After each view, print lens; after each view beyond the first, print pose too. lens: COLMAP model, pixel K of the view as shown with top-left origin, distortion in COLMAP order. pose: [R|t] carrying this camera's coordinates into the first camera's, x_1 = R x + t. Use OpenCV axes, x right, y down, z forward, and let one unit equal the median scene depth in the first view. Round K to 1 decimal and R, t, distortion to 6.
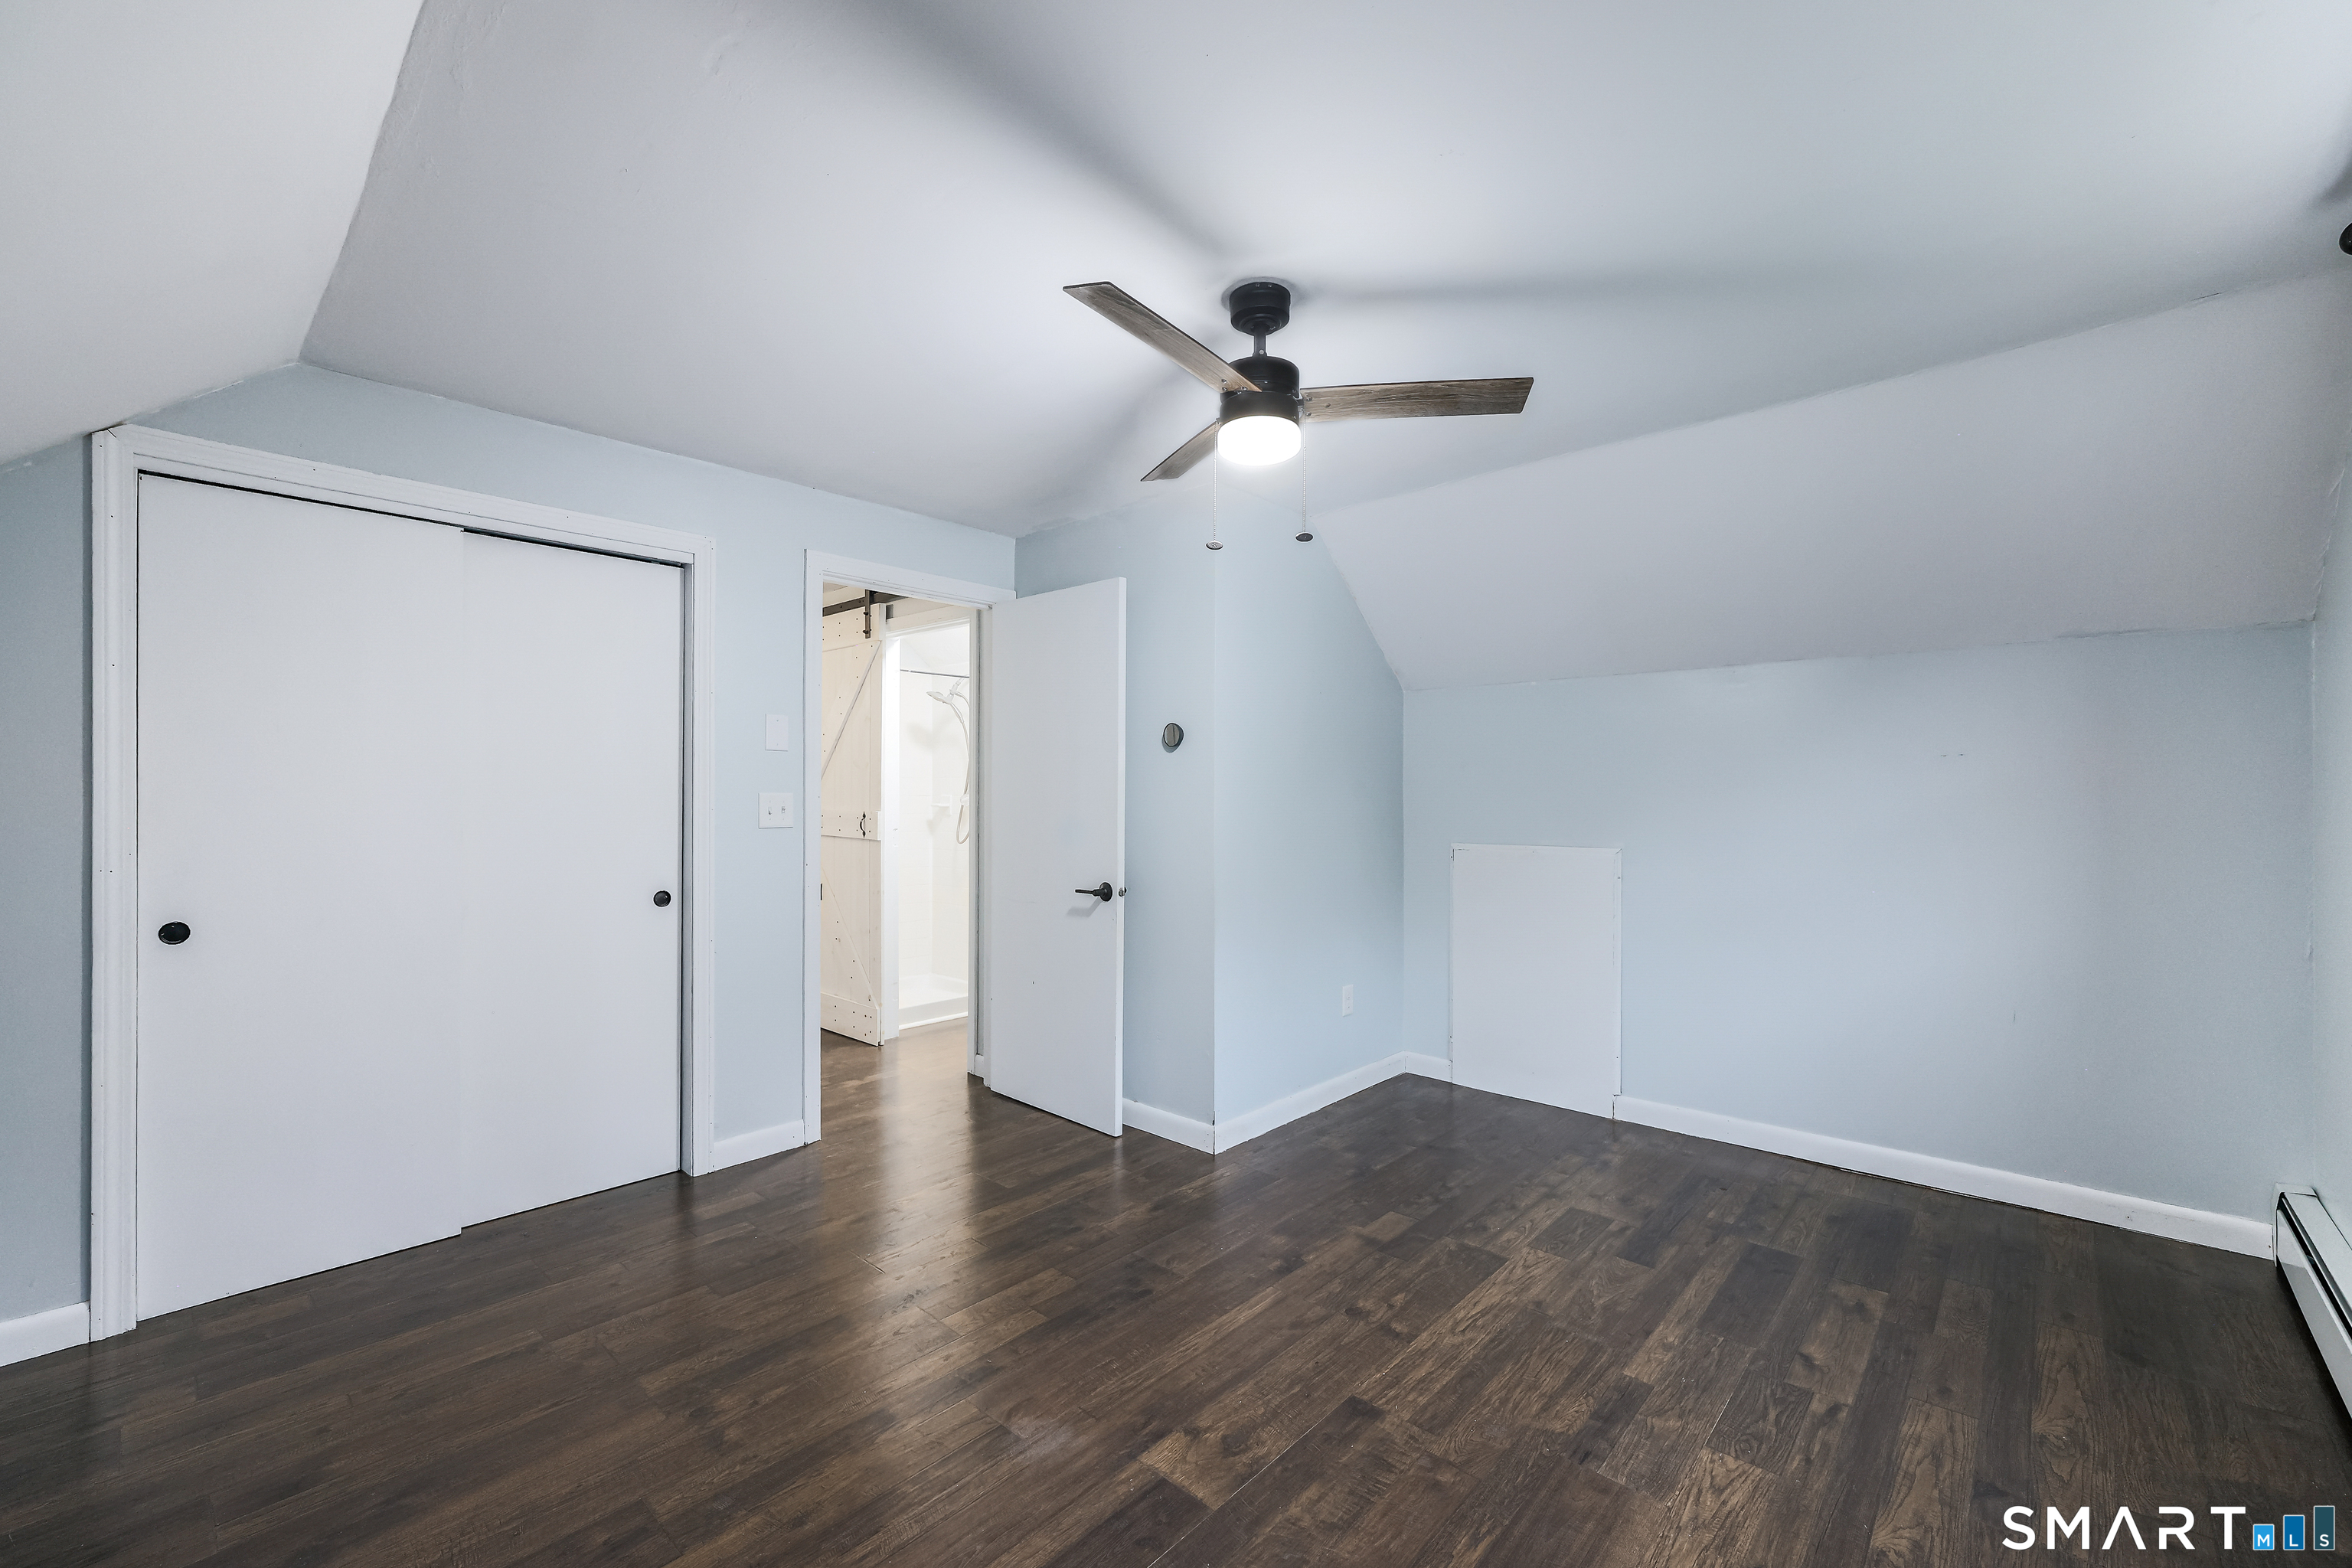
lens RADIAL K [[957.4, 0, 1176.2], [0, 957.4, 779.5], [0, 0, 1]] dist [0.001376, -0.000570]
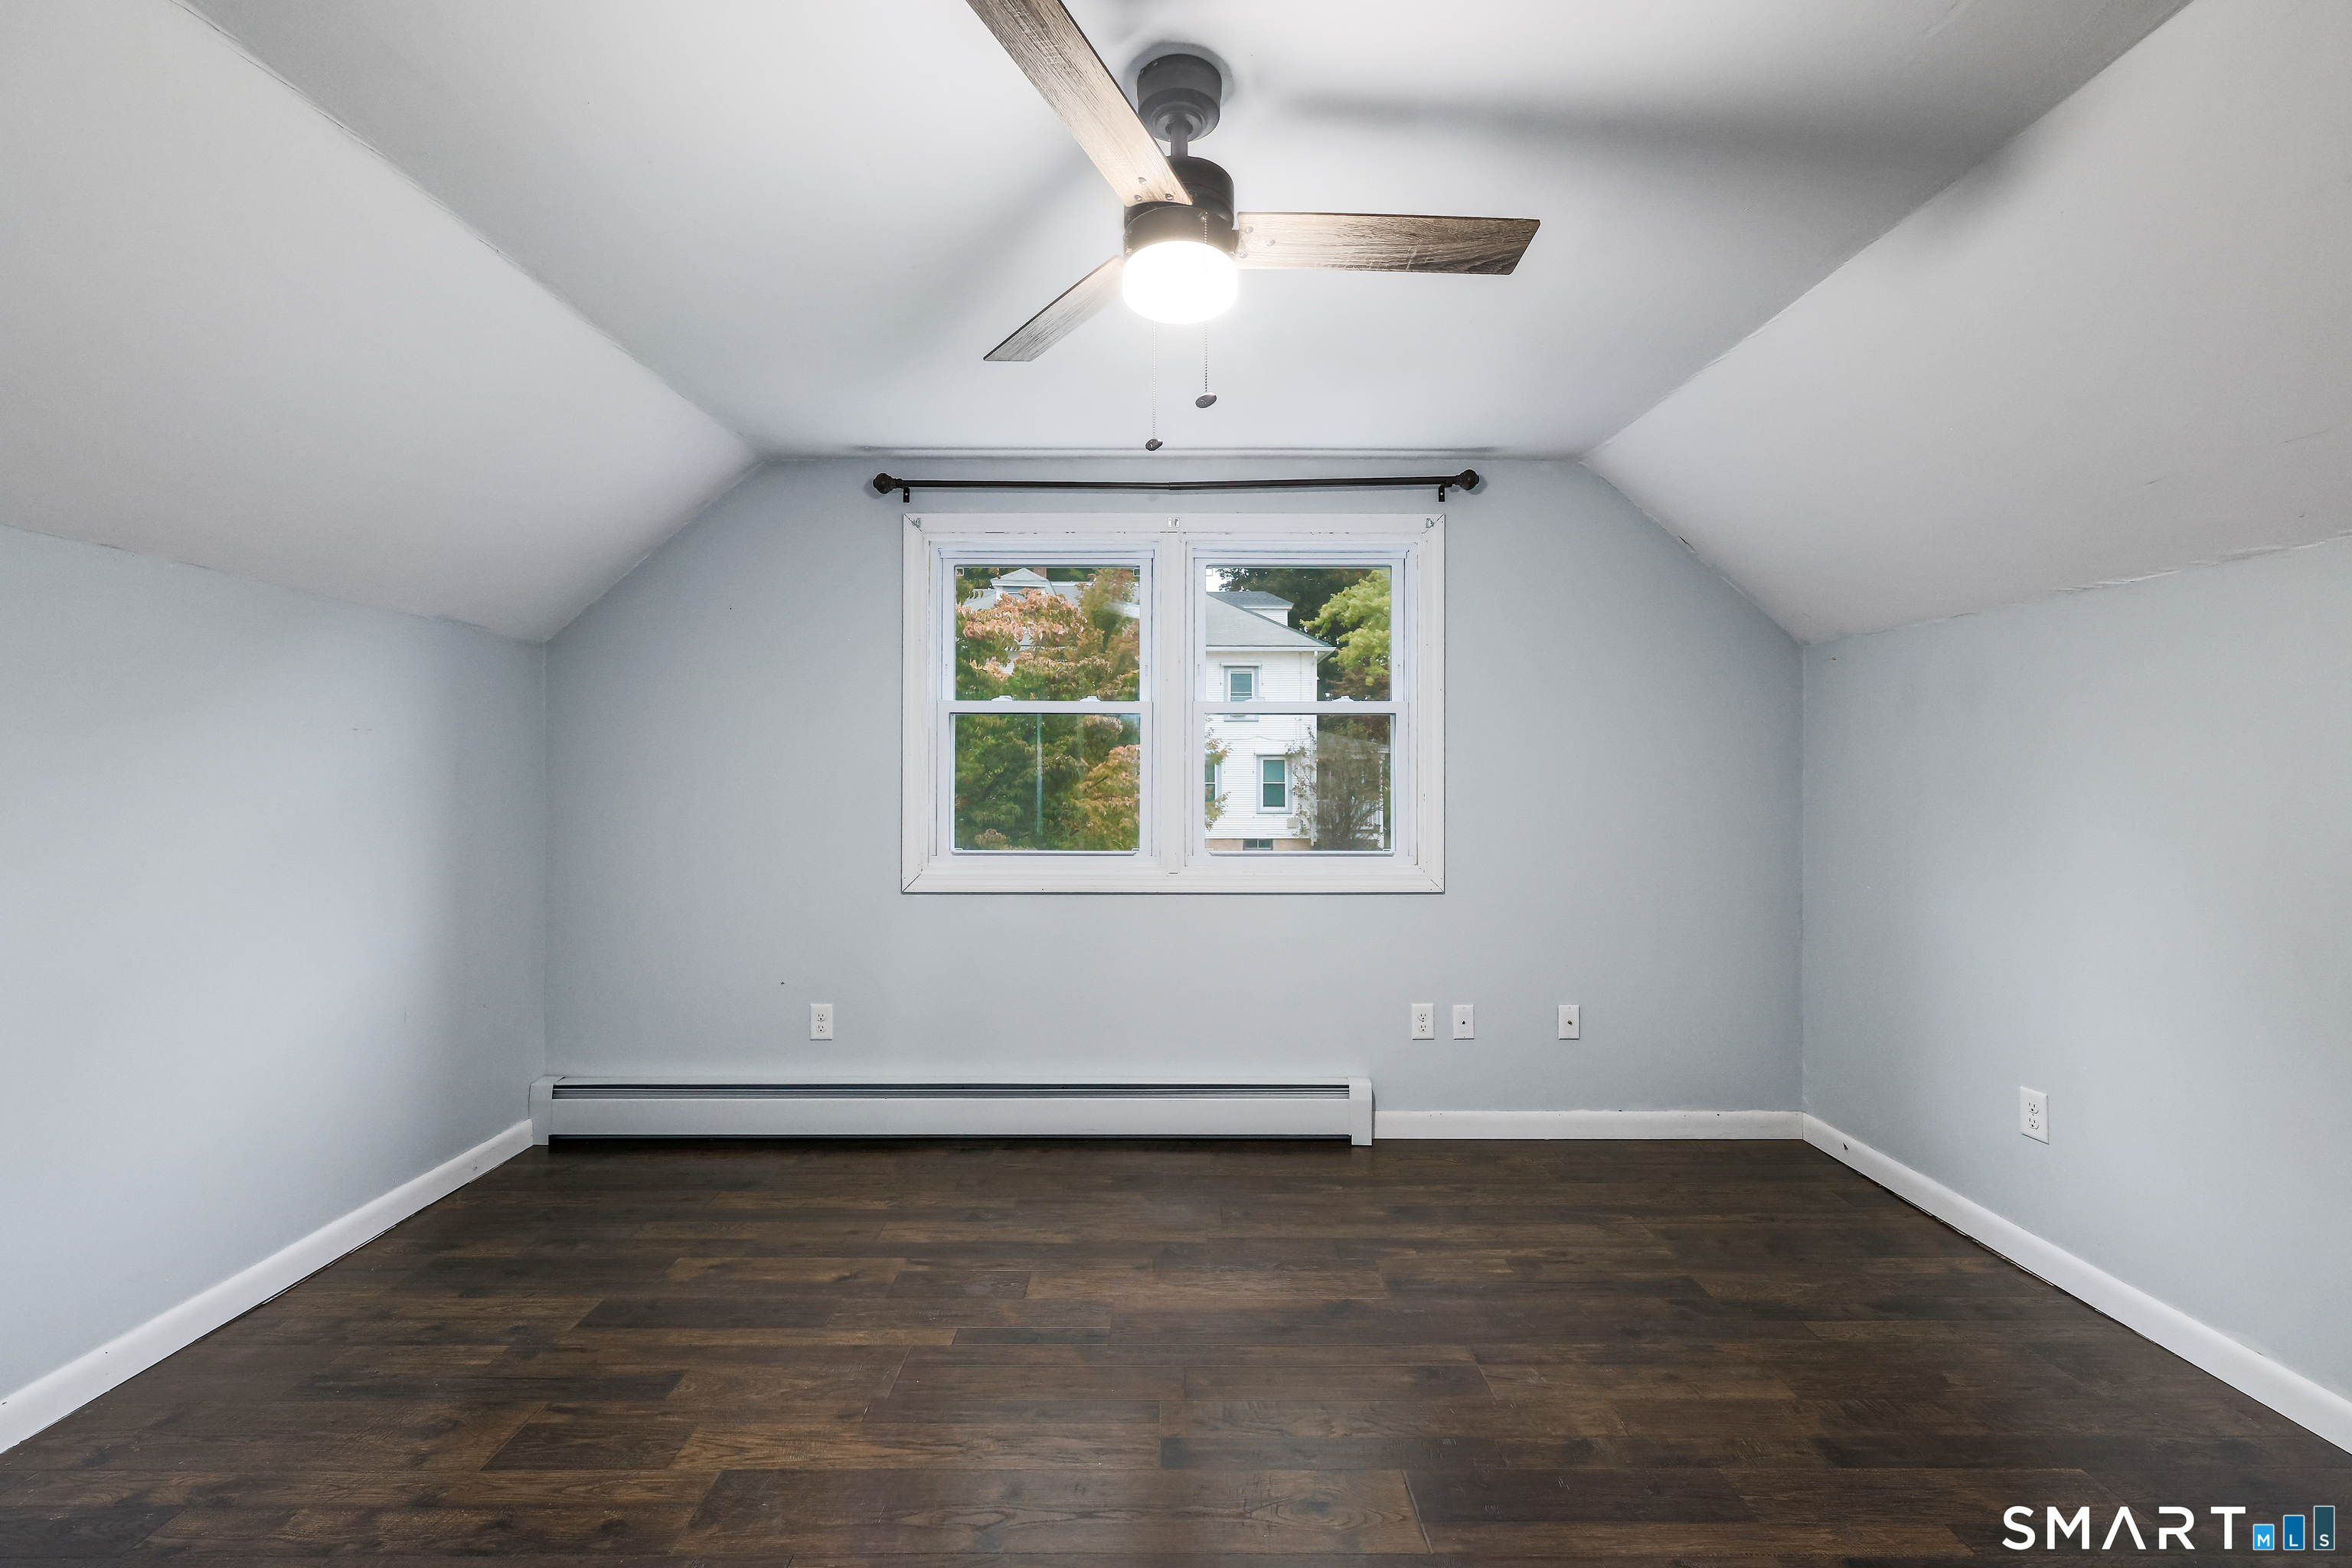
lens RADIAL K [[956.7, 0, 1178.5], [0, 956.7, 789.8], [0, 0, 1]] dist [0.000877, 0.000115]
pose [[-0.687292, -0.008375, 0.726333, -0.459976], [-0.015814, 0.999869, -0.003436, 0.028753], [-0.726209, -0.013848, -0.687335, 1.613162]]
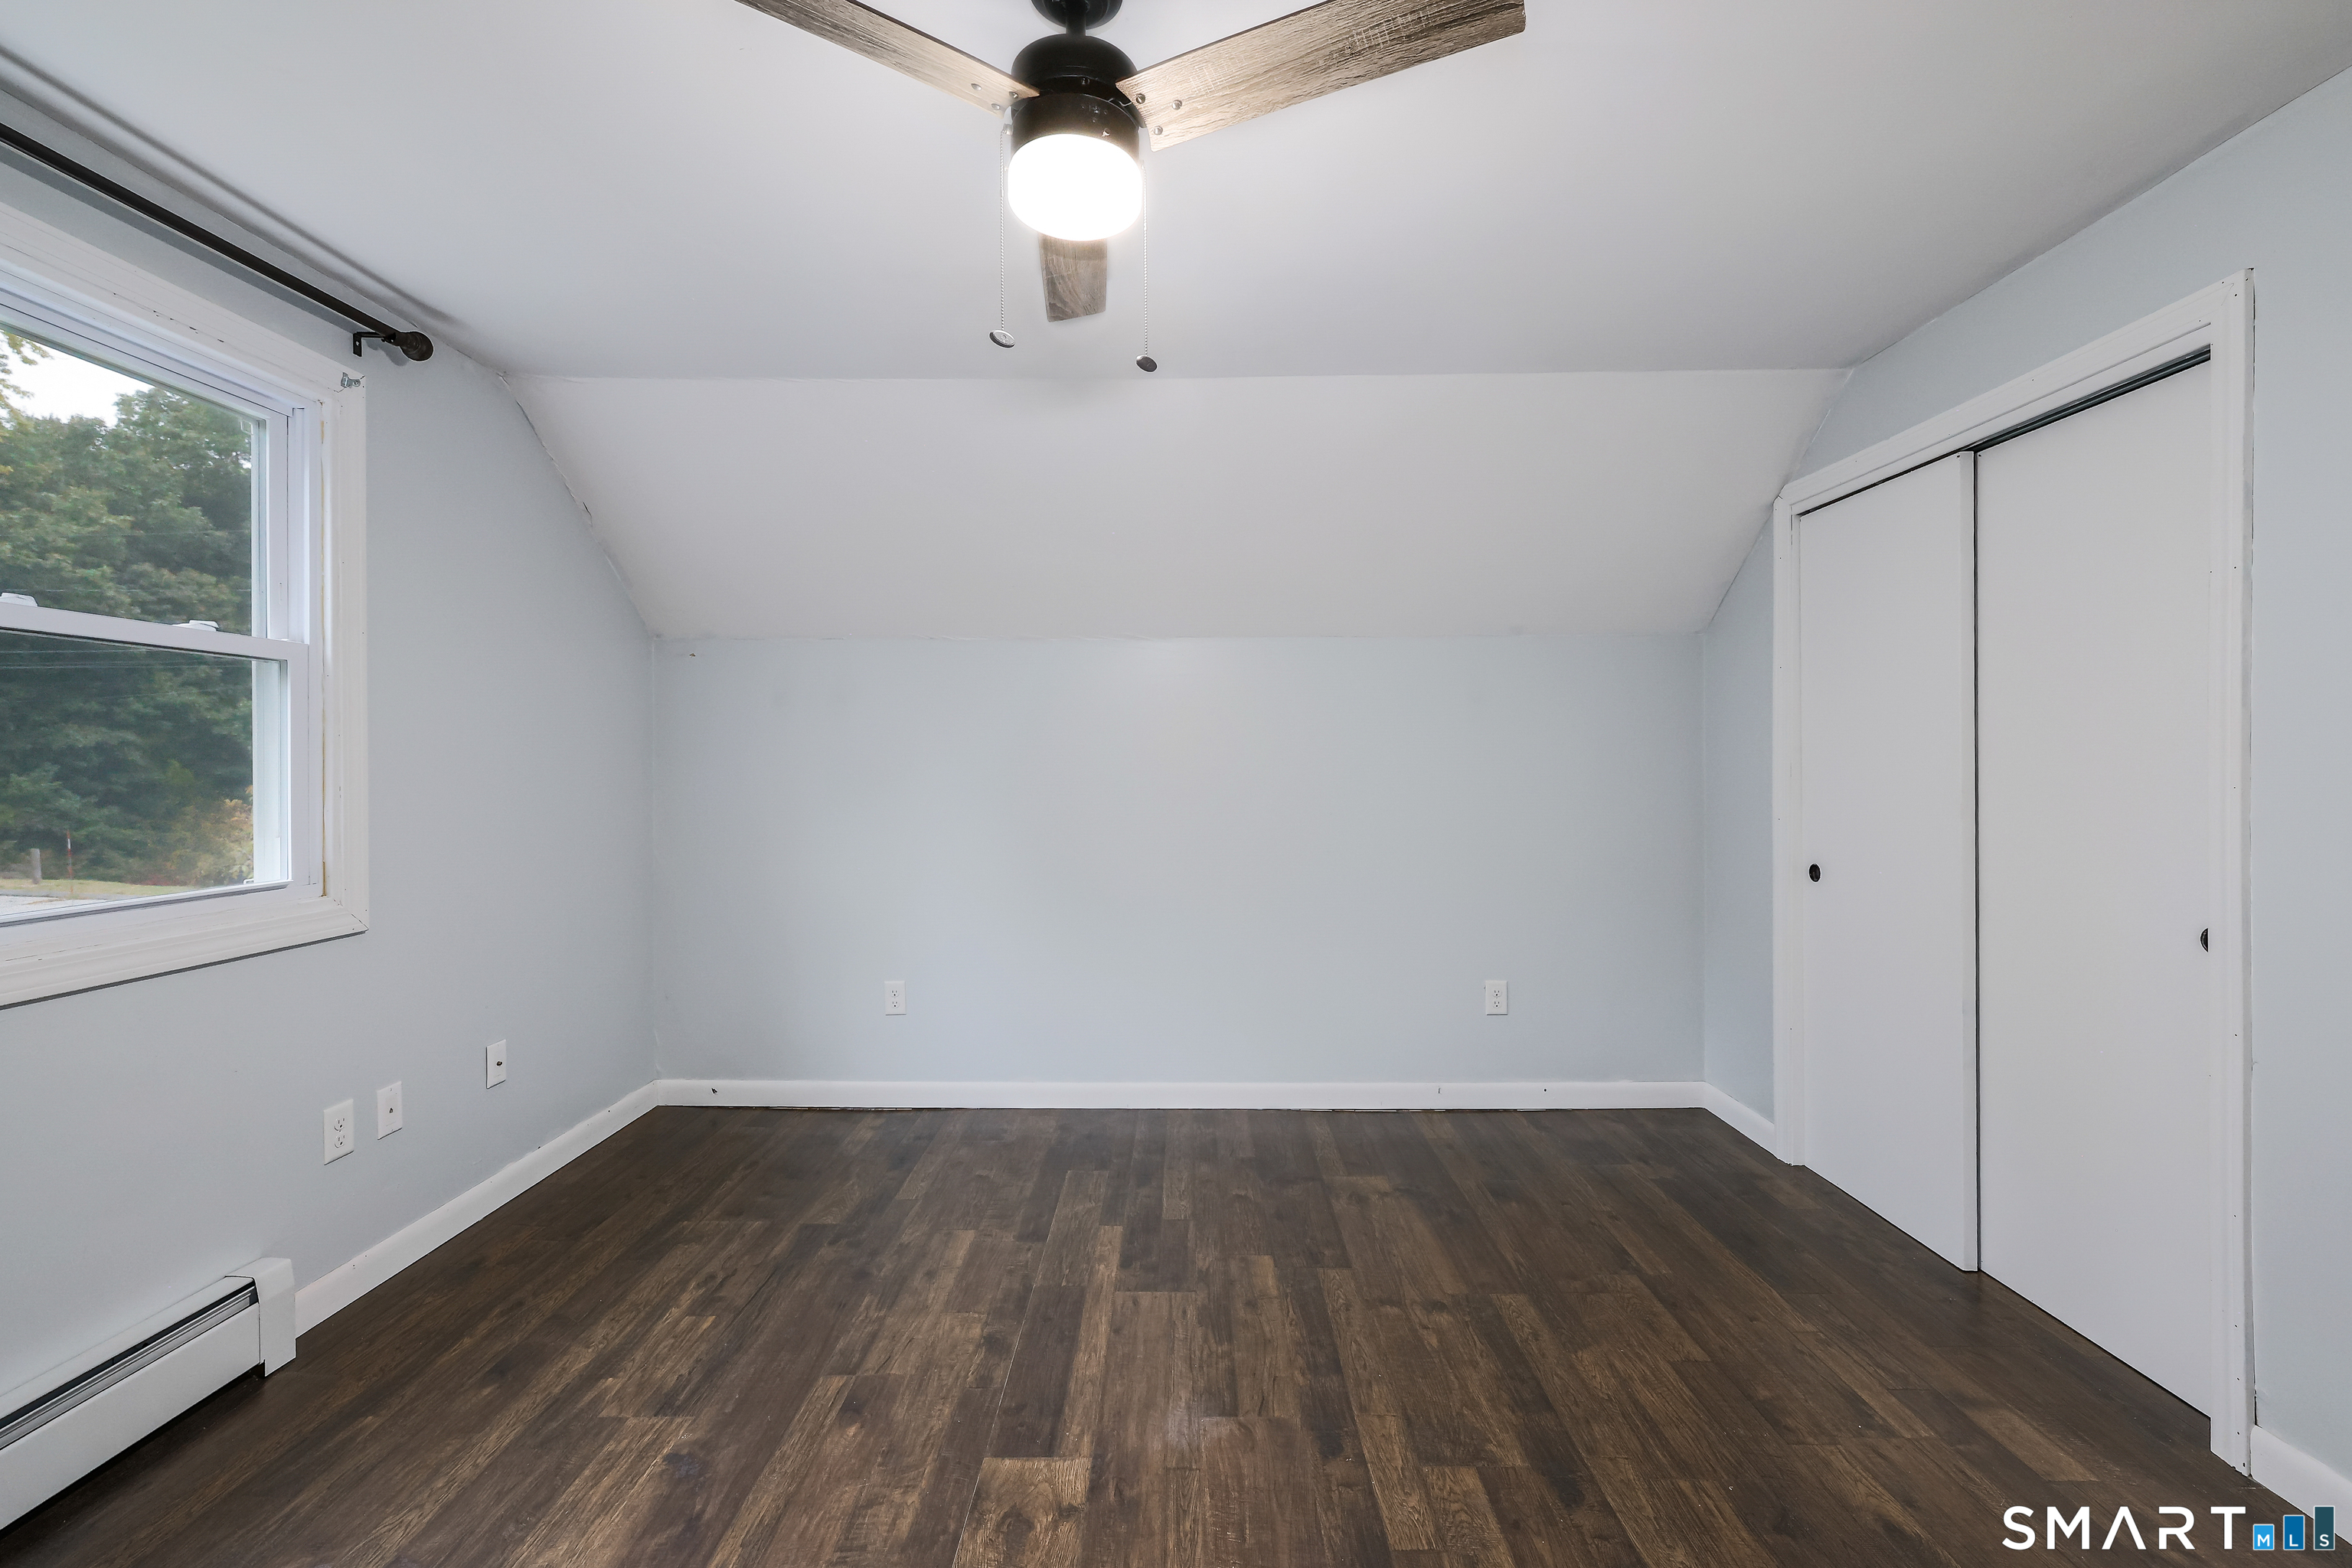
lens RADIAL K [[957.4, 0, 1176.2], [0, 957.4, 779.5], [0, 0, 1]] dist [0.001376, -0.000570]
pose [[-0.739920, 0.011848, -0.672591, 0.485667], [0.016053, 0.999871, -0.000047, 0.031092], [0.672503, -0.010832, -0.740015, 1.620783]]
